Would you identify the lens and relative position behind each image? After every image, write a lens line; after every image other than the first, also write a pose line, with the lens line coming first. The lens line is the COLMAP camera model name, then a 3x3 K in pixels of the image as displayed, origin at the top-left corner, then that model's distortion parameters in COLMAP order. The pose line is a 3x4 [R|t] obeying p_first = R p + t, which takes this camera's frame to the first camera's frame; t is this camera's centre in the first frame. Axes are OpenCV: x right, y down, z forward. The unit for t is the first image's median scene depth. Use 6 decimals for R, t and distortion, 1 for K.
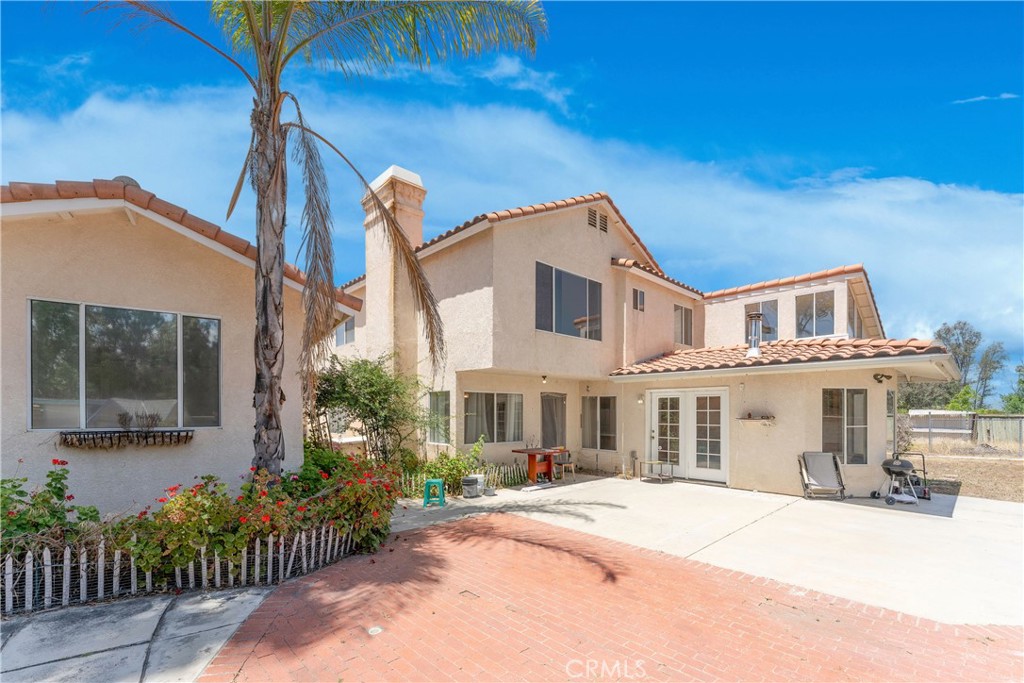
lens RADIAL K [[420.0, 0, 502.3], [0, 420.0, 413.5], [0, 0, 1]] dist [-0.002779, 0.000226]
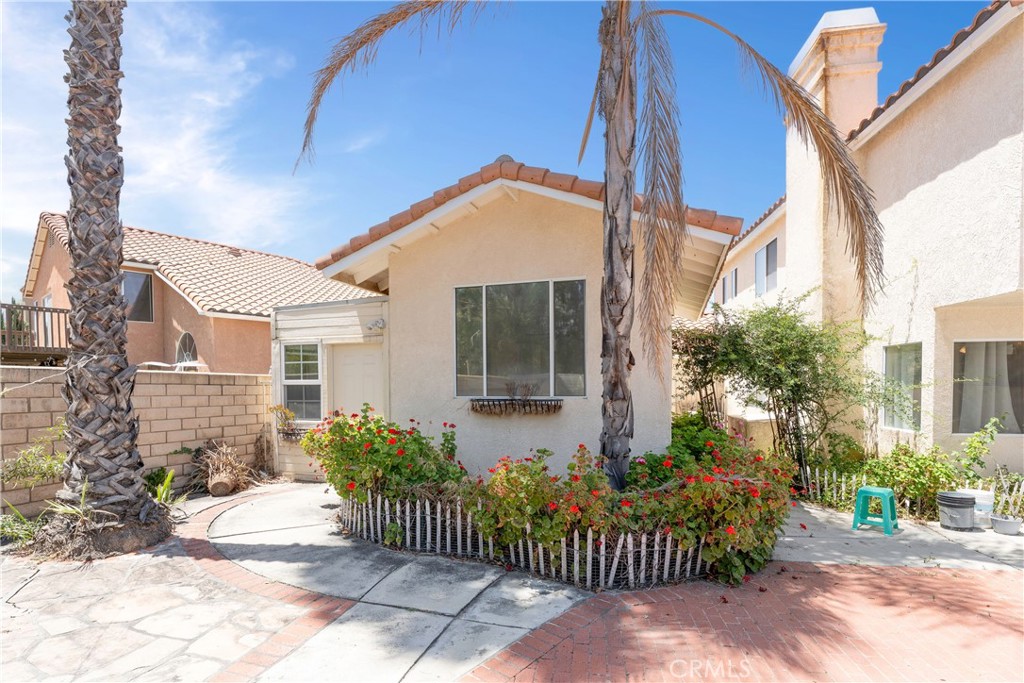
lens RADIAL K [[477.1, 0, 535.3], [0, 477.1, 399.9], [0, 0, 1]] dist [0.001992, -0.001895]
pose [[0.650181, 0.017476, -0.759578, 0.037515], [0.007080, 0.999553, 0.029057, 0.005164], [0.759746, -0.024270, 0.649767, 0.155809]]
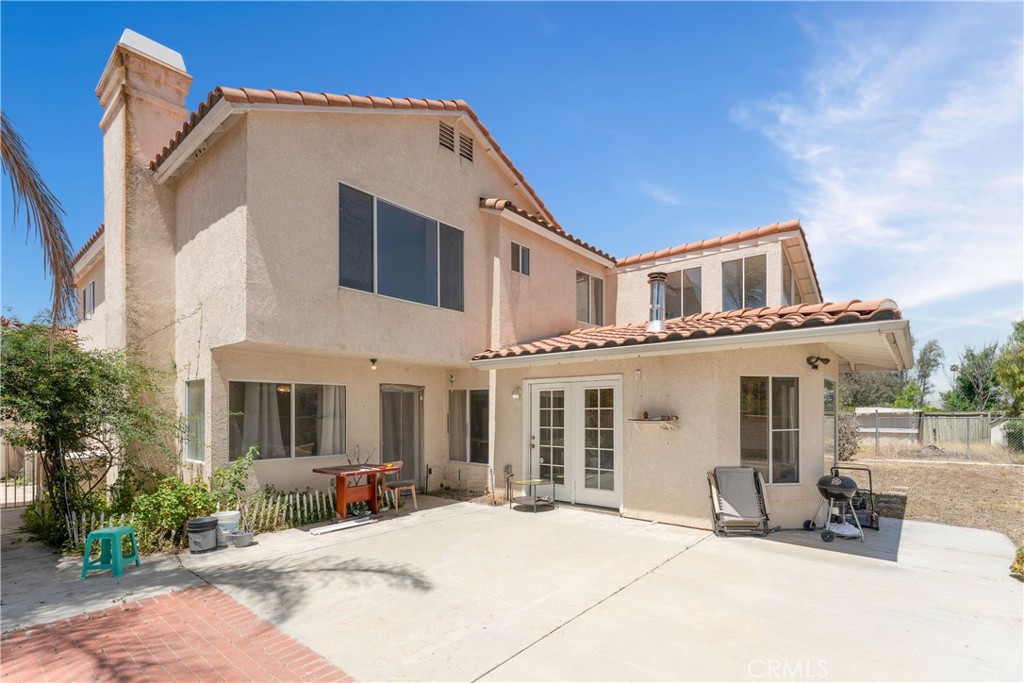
lens RADIAL K [[460.3, 0, 505.3], [0, 460.3, 414.2], [0, 0, 1]] dist [-0.001220, -0.000742]
pose [[0.993196, -0.004623, 0.116365, 0.277472], [0.004384, 0.999988, 0.002306, 0.000052], [-0.116375, -0.001780, 0.993204, 0.274408]]
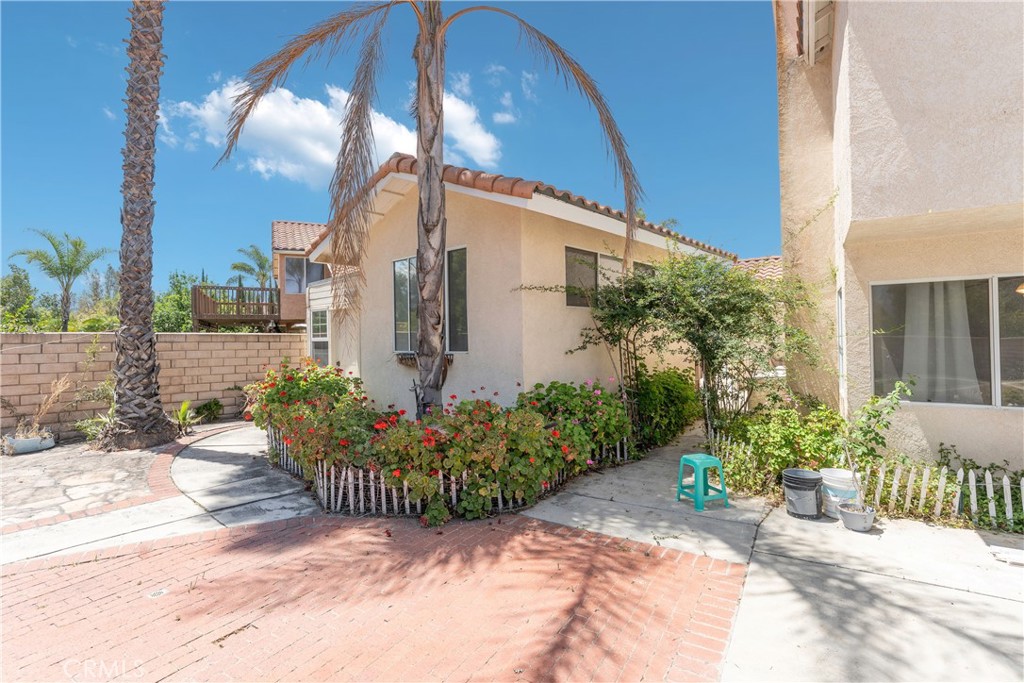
lens RADIAL K [[477.1, 0, 533.4], [0, 477.1, 329.9], [0, 0, 1]] dist [0.001992, -0.001895]
pose [[0.291438, -0.022292, -0.956330, 0.332654], [0.014821, 0.999714, -0.018787, 0.001939], [0.956475, -0.008698, 0.291685, 0.550712]]
